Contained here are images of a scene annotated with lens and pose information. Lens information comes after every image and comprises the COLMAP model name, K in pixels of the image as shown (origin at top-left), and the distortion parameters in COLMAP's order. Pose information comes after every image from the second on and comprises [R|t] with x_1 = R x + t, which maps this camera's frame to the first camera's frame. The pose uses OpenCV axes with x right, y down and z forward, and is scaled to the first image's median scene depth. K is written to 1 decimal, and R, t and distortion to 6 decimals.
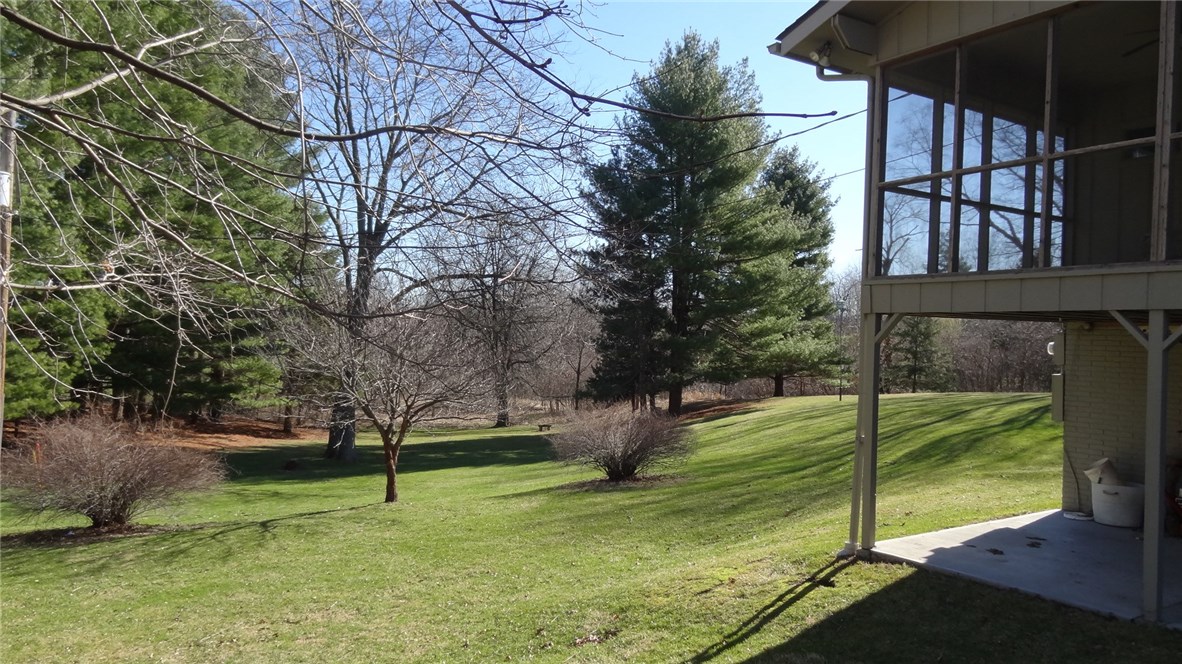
lens RADIAL K [[830.1, 0, 591.0], [0, 830.1, 332.0], [0, 0, 1]] dist [0.006622, 0.003305]
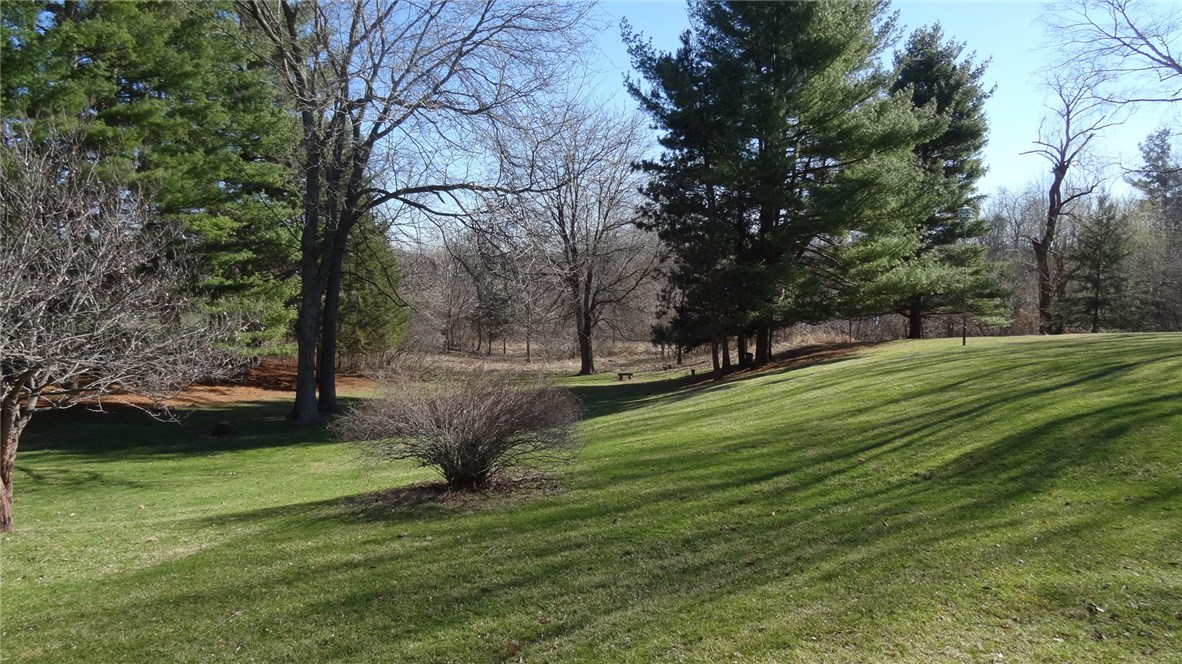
lens RADIAL K [[830.1, 0, 591.0], [0, 830.1, 332.0], [0, 0, 1]] dist [0.006622, 0.003305]
pose [[0.980294, -0.009202, -0.197331, 0.102472], [0.022998, 0.997438, 0.067737, 0.011519], [0.196202, -0.070940, 0.977994, 0.182036]]
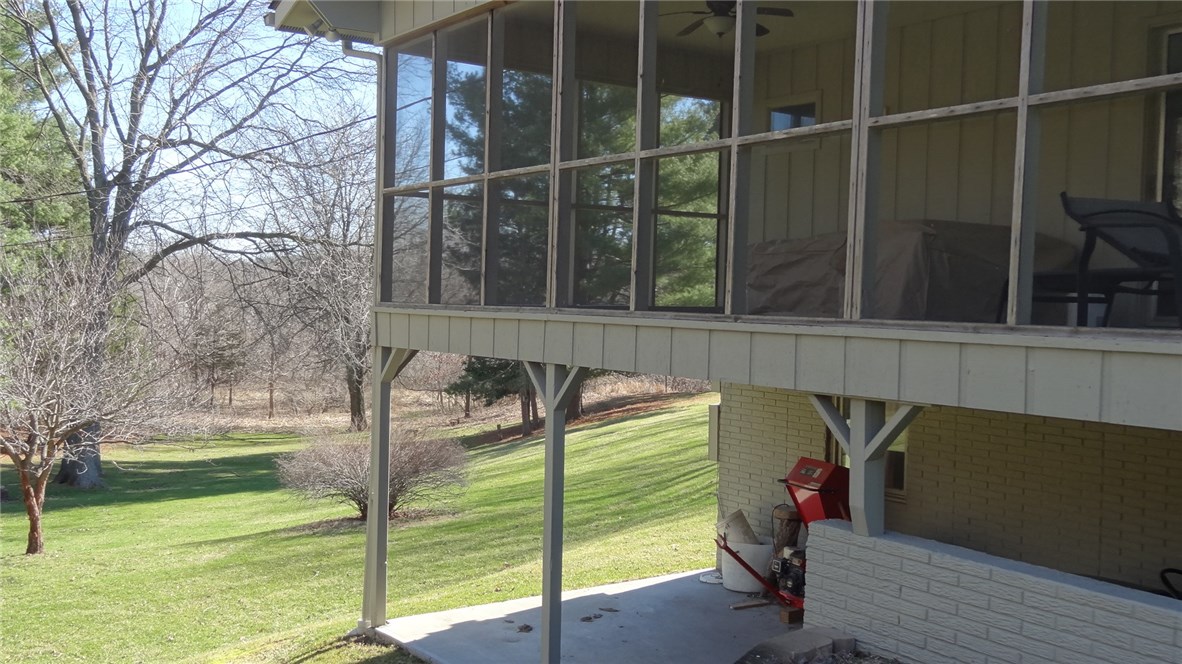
lens RADIAL K [[1150.9, 0, 570.6], [0, 1150.9, 332.7], [0, 0, 1]] dist [0.085435, -0.001494]
pose [[0.999784, -0.002372, 0.020638, 0.081624], [0.001626, 0.999348, 0.036056, -0.012394], [-0.020710, -0.036015, 0.999137, -0.025908]]
